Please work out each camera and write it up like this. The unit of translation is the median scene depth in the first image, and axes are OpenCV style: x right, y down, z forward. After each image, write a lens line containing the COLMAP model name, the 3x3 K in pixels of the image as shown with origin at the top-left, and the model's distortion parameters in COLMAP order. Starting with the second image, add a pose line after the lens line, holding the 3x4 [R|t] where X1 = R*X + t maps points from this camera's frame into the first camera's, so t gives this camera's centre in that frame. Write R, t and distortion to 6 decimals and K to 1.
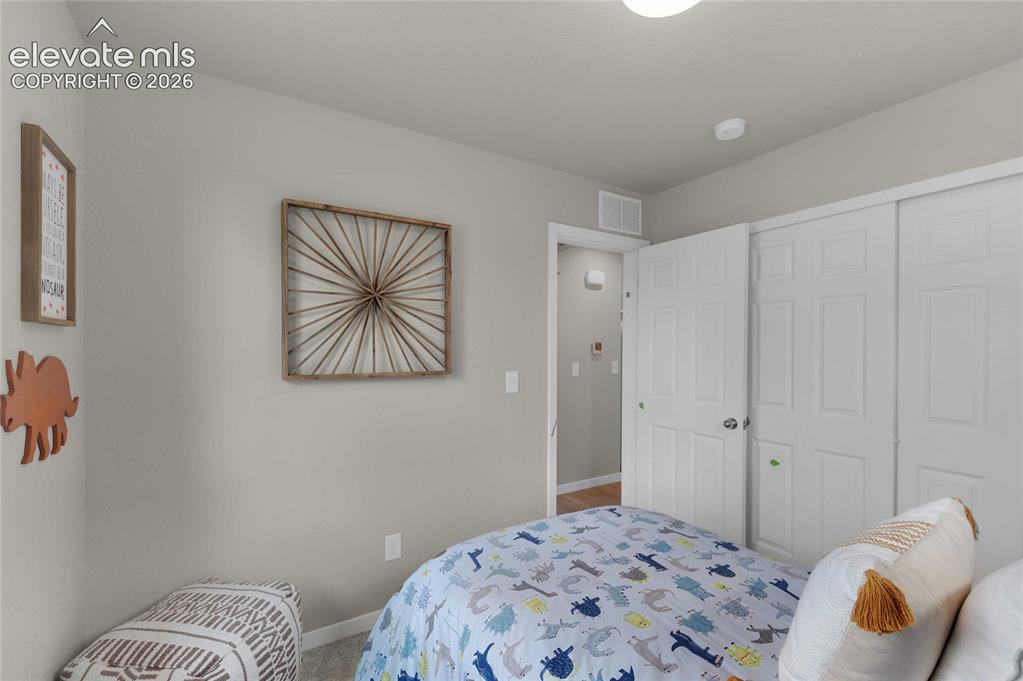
lens RADIAL K [[443.7, 0, 512.3], [0, 443.7, 348.3], [0, 0, 1]] dist [0.001627, -0.003072]
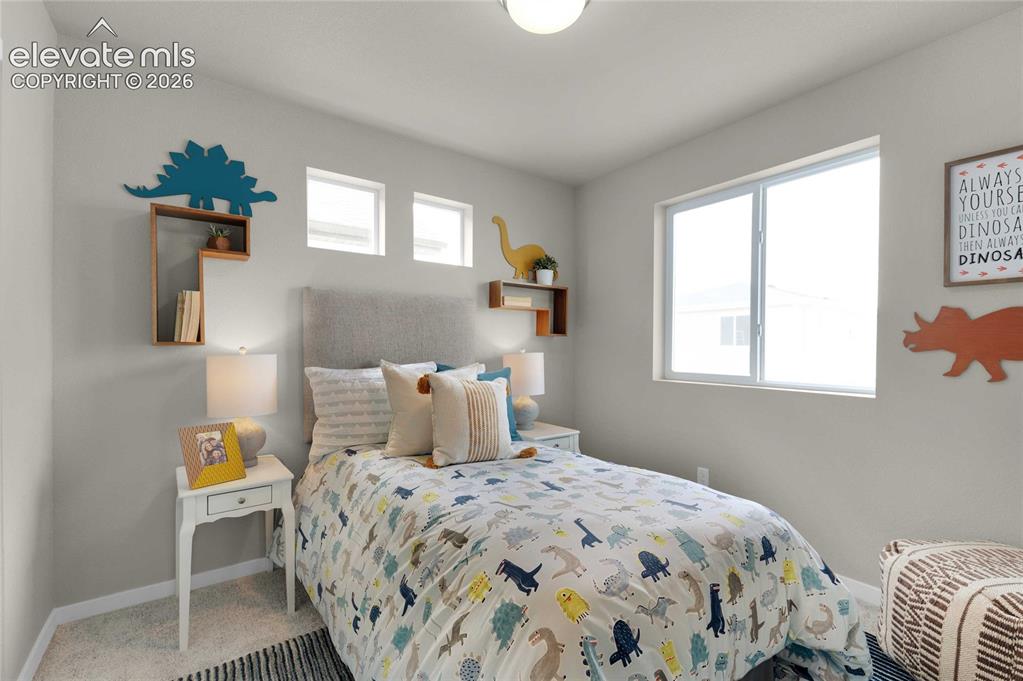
lens RADIAL K [[443.7, 0, 512.1], [0, 443.7, 347.5], [0, 0, 1]] dist [0.001627, -0.003072]
pose [[-0.997822, -0.007562, -0.065527, 0.473524], [-0.007306, 0.999965, -0.004150, 0.139941], [0.065556, -0.003662, -0.997842, 2.041708]]
